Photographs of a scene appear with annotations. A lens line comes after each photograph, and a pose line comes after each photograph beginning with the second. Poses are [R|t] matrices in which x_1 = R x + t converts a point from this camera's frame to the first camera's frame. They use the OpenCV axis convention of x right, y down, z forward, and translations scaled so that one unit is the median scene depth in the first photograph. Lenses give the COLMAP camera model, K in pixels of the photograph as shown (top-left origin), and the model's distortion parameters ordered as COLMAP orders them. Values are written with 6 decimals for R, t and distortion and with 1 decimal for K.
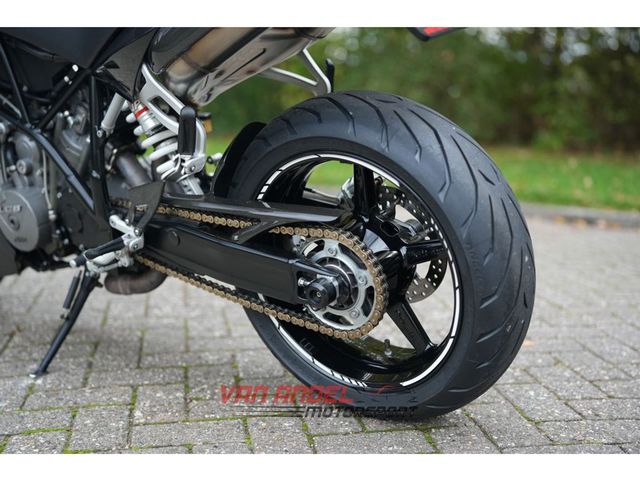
lens RADIAL K [[914.5, 0, 320.0], [0, 914.5, 240.0], [0, 0, 1]] dist [-0.053026, 0.831937]
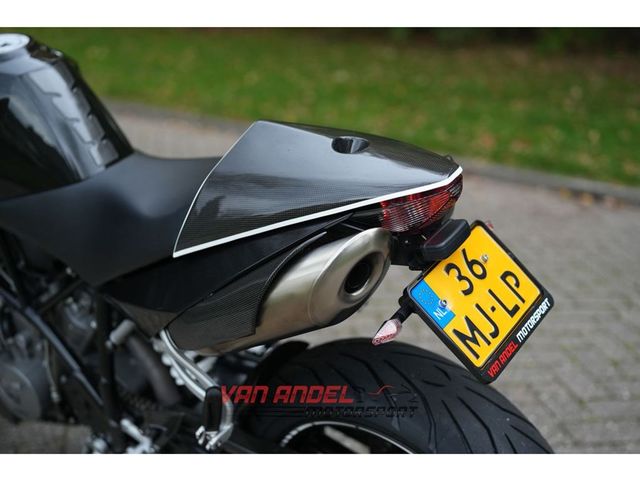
lens RADIAL K [[917.5, 0, 320.0], [0, 917.5, 240.0], [0, 0, 1]] dist [-0.007599, 0.909680]
pose [[0.999747, 0.004727, 0.021983, -0.042291], [-0.008322, 0.986016, 0.166444, -0.310045], [-0.020889, -0.166585, 0.985806, 0.088367]]
